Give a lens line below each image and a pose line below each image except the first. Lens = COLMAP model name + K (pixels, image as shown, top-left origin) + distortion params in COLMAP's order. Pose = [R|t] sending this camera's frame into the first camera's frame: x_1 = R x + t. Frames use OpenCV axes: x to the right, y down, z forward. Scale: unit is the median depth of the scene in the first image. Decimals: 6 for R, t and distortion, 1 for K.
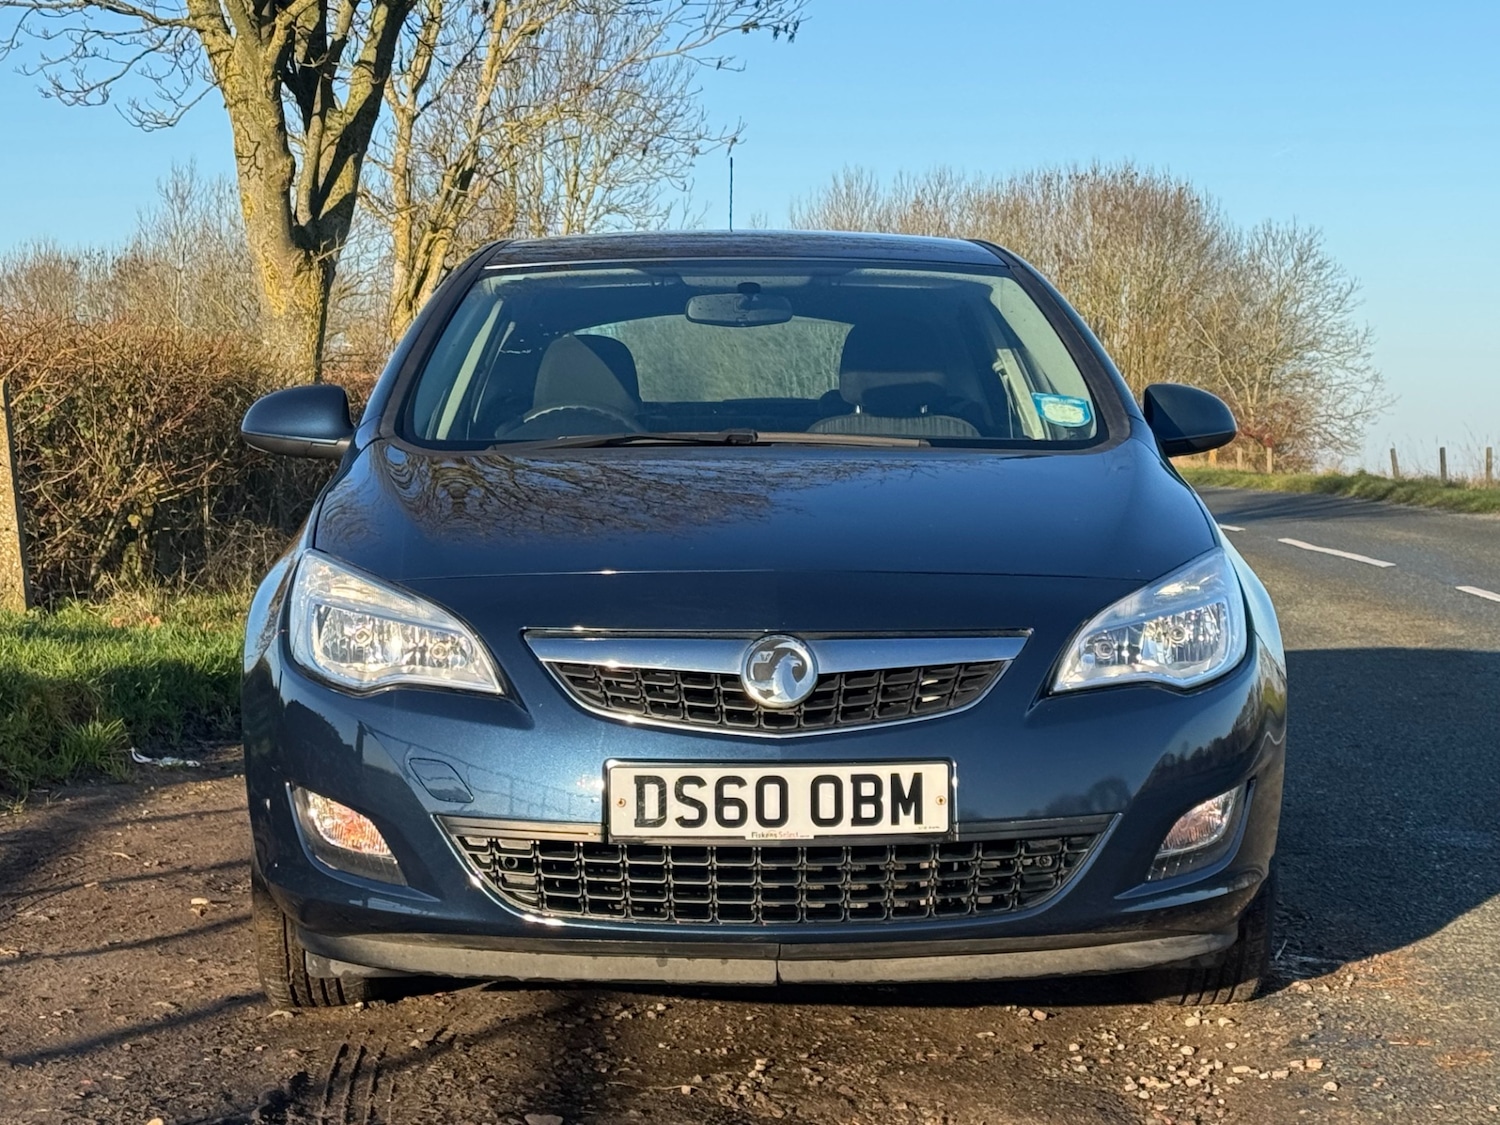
lens RADIAL K [[3353.3, 0, 751.2], [0, 3353.3, 547.2], [0, 0, 1]] dist [0.160308, 0.234410]
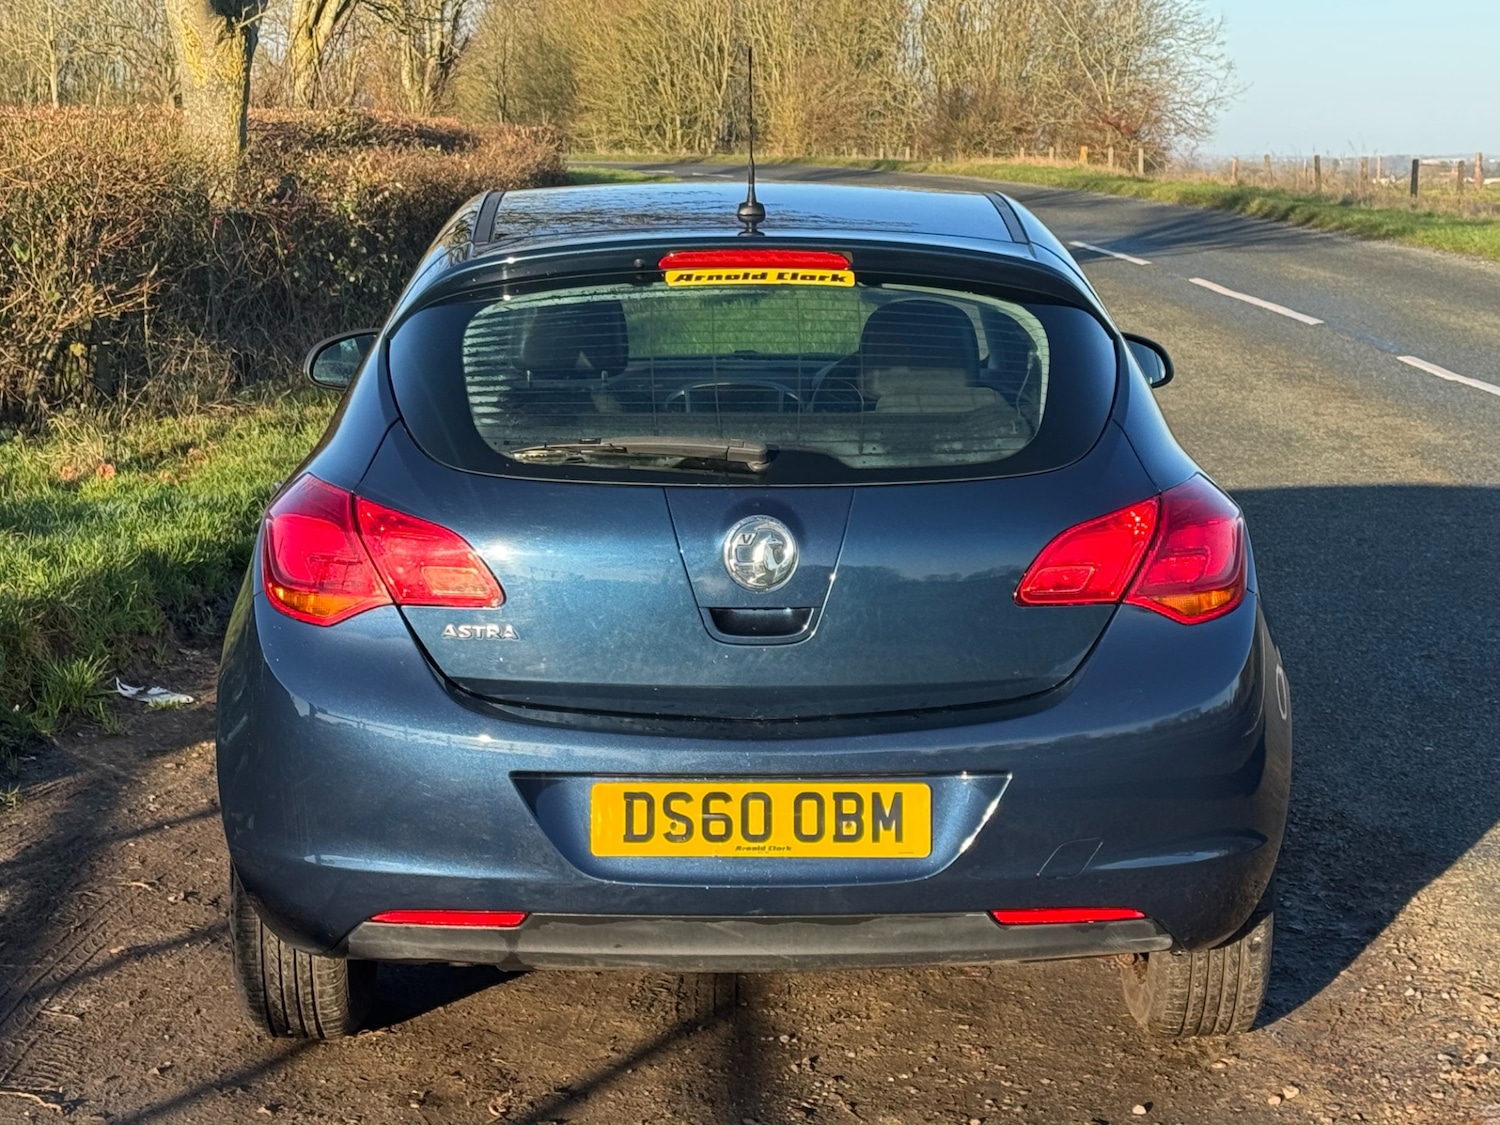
lens RADIAL K [[3196.6, 0, 750.7], [0, 3196.6, 553.9], [0, 0, 1]] dist [0.185938, -0.061383]
pose [[0.999014, -0.007369, 0.043776, -0.037553], [0.002664, 0.994301, 0.106572, -0.051409], [-0.044312, -0.106351, 0.993341, 0.095431]]
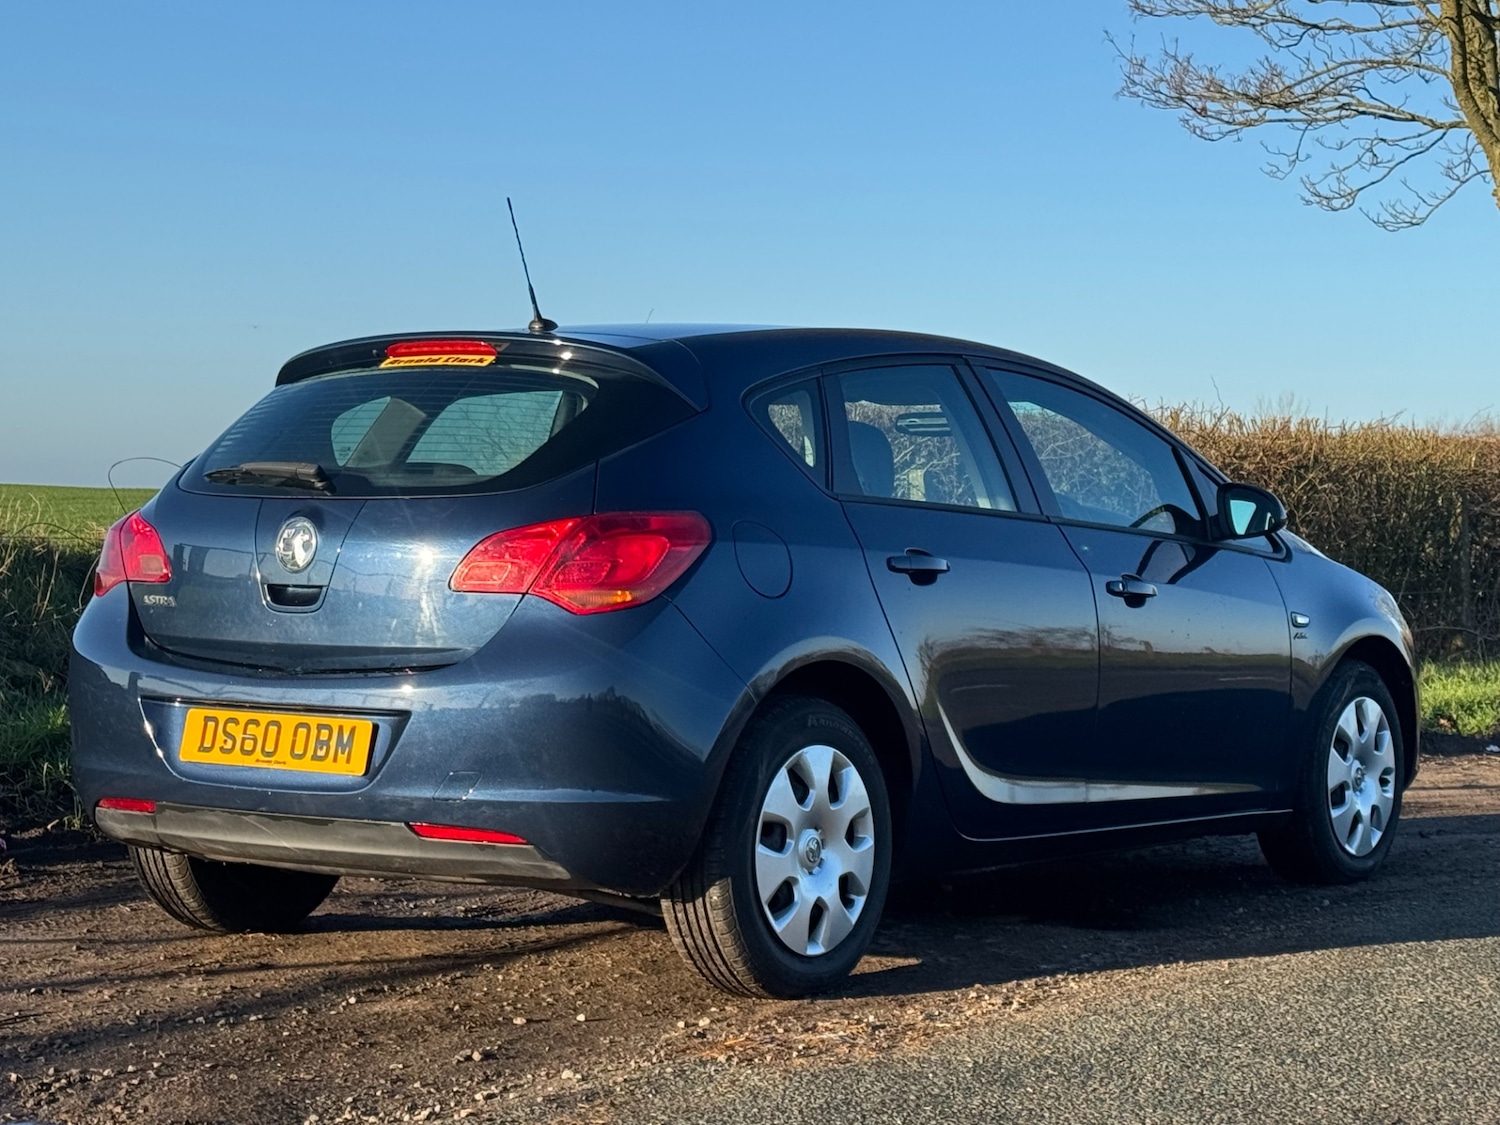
lens RADIAL K [[3196.6, 0, 750.7], [0, 3196.6, 553.9], [0, 0, 1]] dist [0.185938, -0.061383]
pose [[0.828331, 0.017795, -0.559956, 0.329970], [-0.030412, 0.999450, -0.013227, -0.004786], [0.559413, 0.027986, 0.828417, 0.086935]]
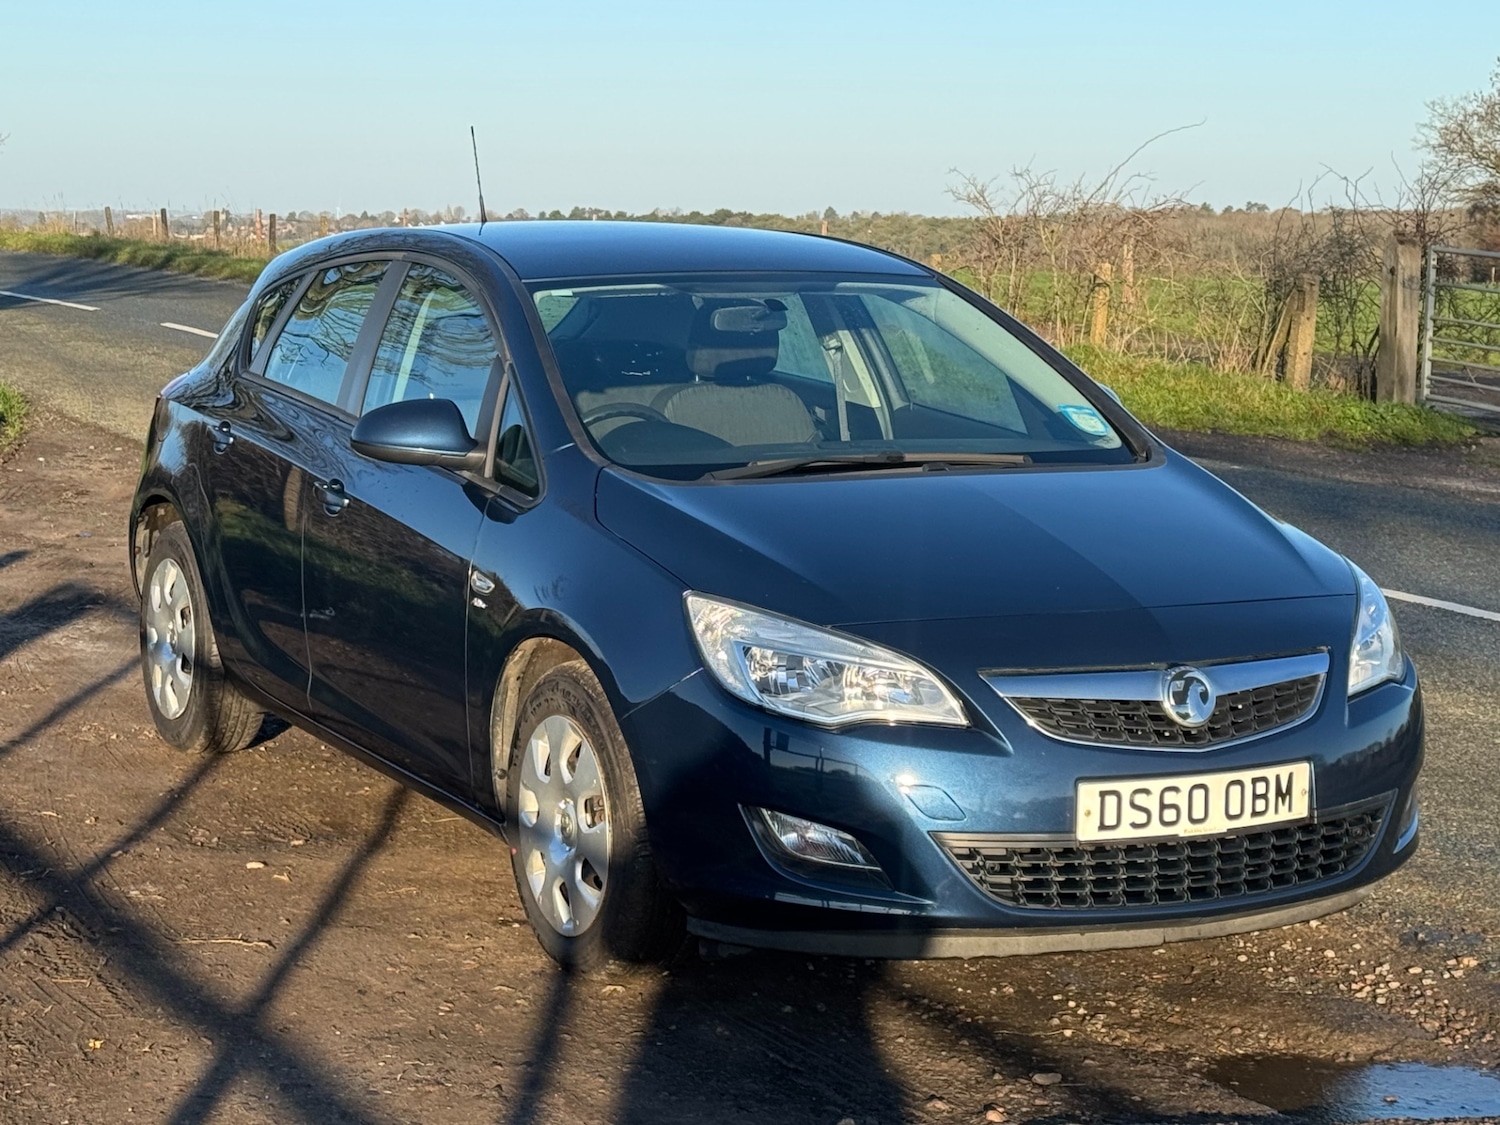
lens RADIAL K [[3196.6, 0, 750.7], [0, 3196.6, 553.9], [0, 0, 1]] dist [0.185938, -0.061383]
pose [[0.901817, -0.040842, 0.430183, -0.251058], [0.001750, 0.995860, 0.090879, -0.047876], [-0.432114, -0.081203, 0.898156, 0.007635]]
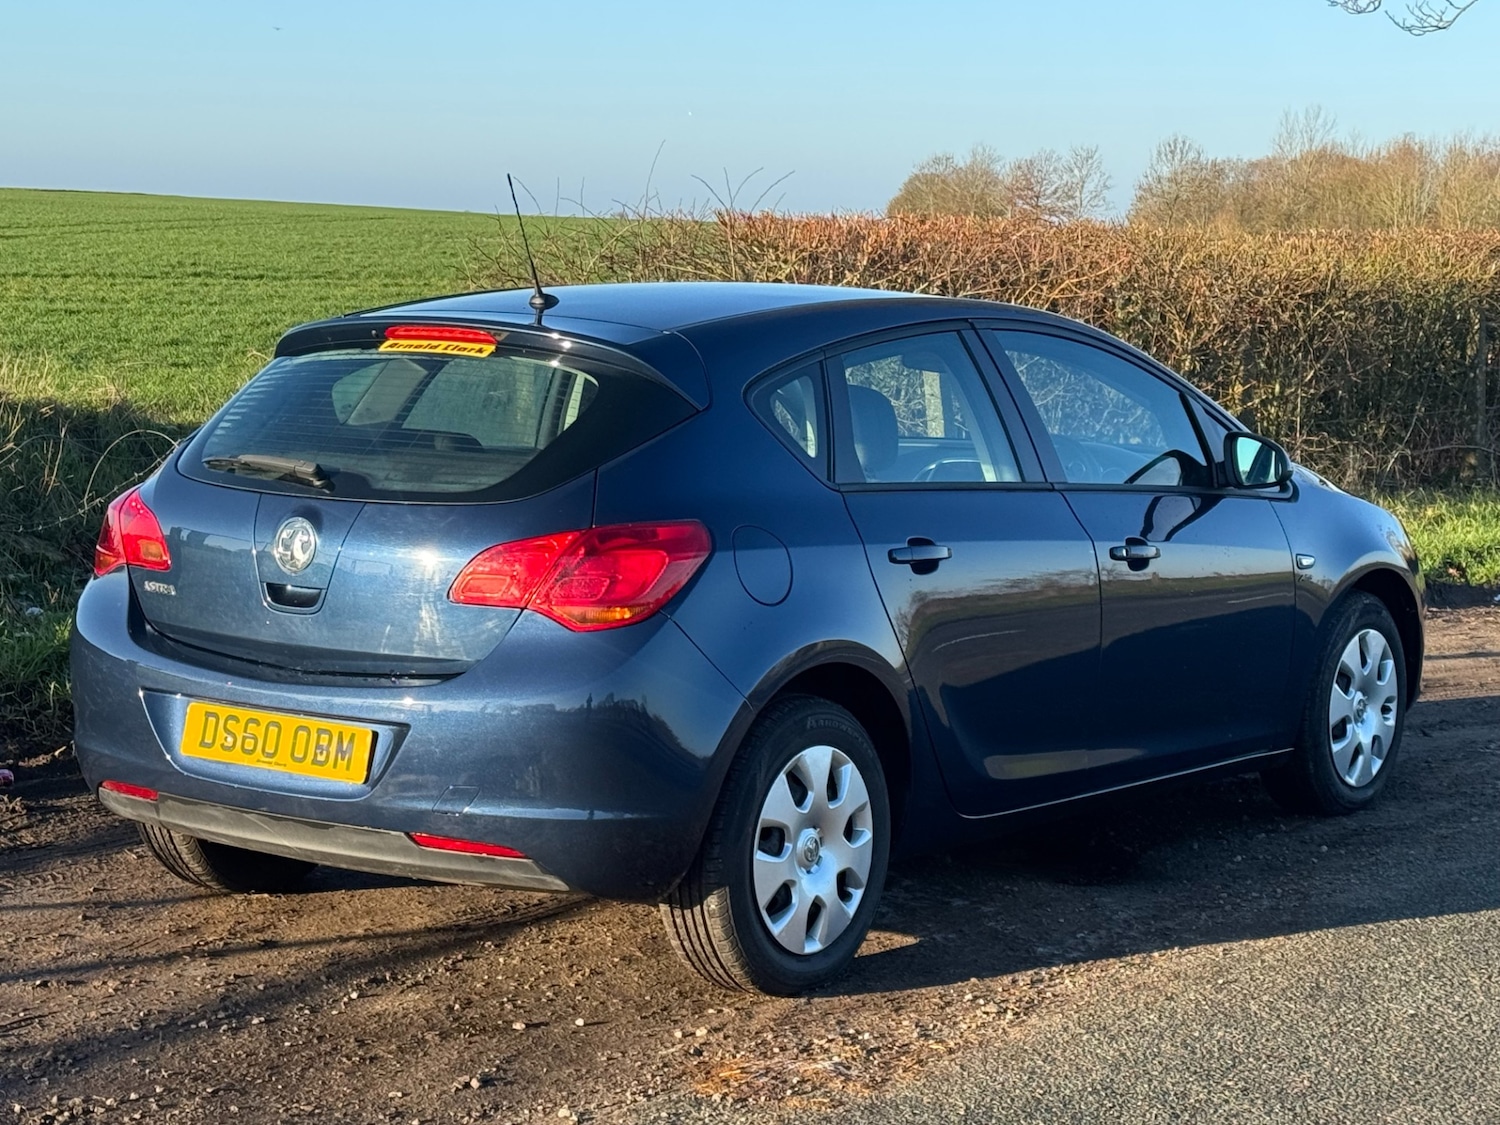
lens RADIAL K [[3196.6, 0, 750.7], [0, 3196.6, 553.9], [0, 0, 1]] dist [0.185938, -0.061383]
pose [[0.824880, 0.074676, -0.560355, 0.329289], [-0.036237, 0.996183, 0.079413, -0.053055], [0.564146, -0.045201, 0.824437, 0.090246]]
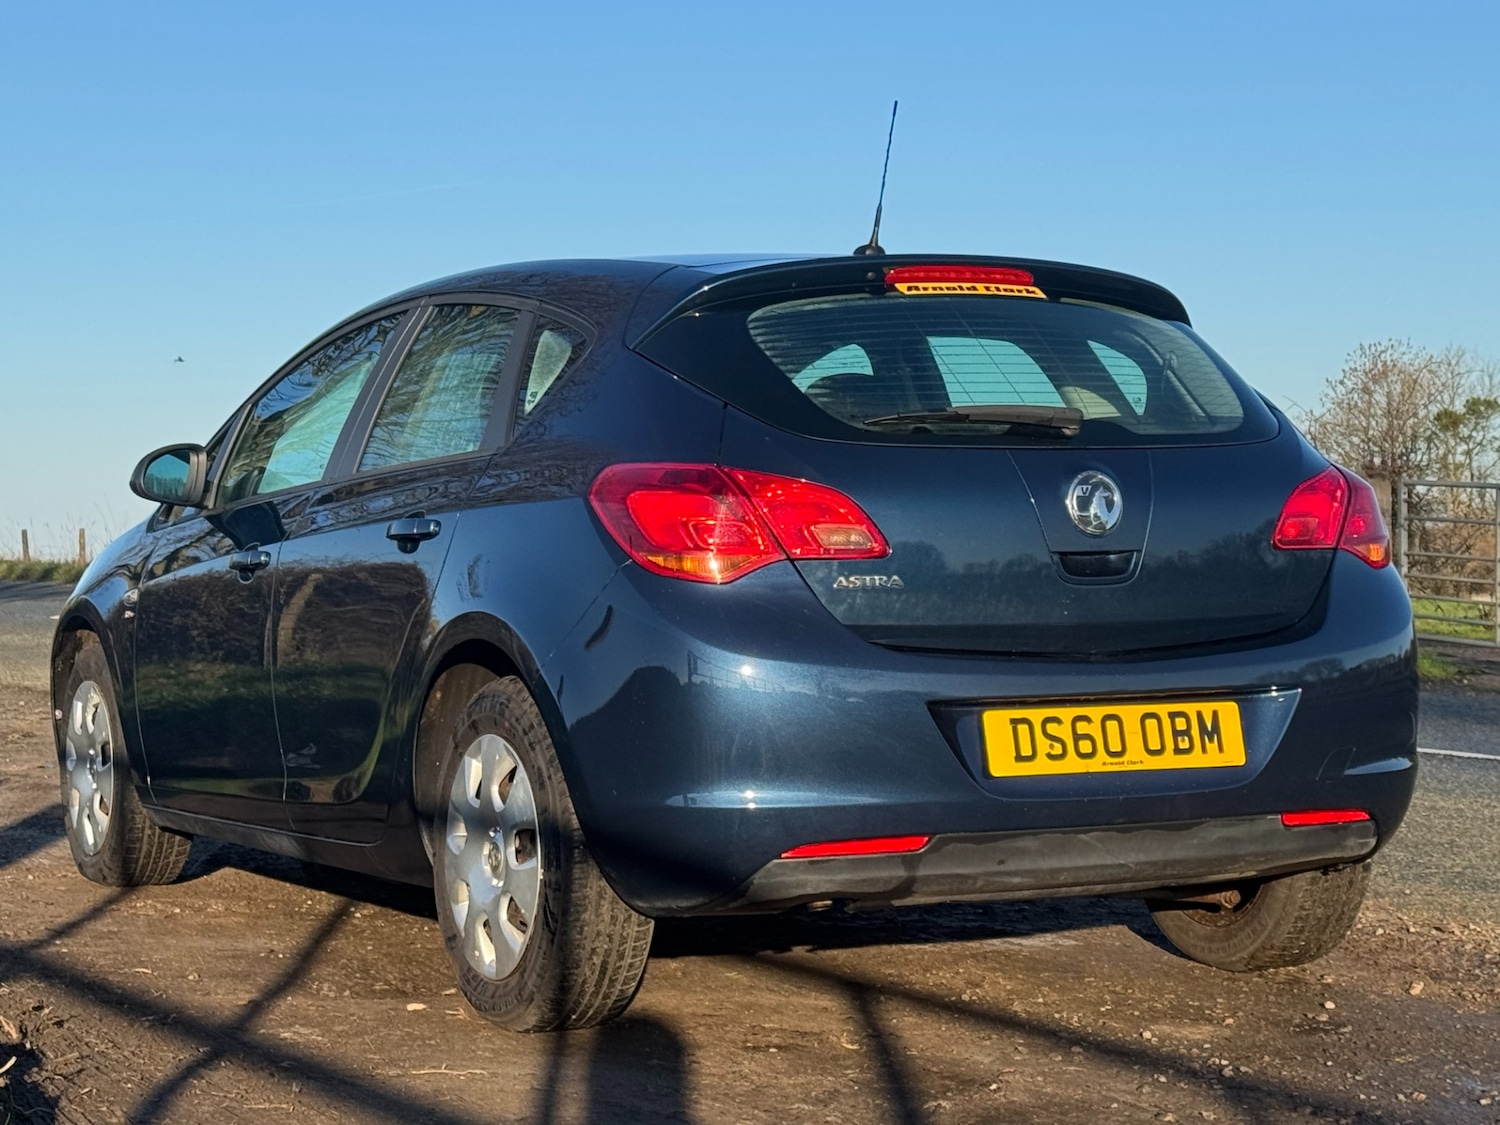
lens RADIAL K [[3196.6, 0, 750.7], [0, 3196.6, 553.9], [0, 0, 1]] dist [0.185938, -0.061383]
pose [[0.876912, -0.017848, 0.480319, -0.267689], [0.029315, 0.999436, -0.016382, 0.001619], [-0.479756, 0.028446, 0.876941, 0.117931]]
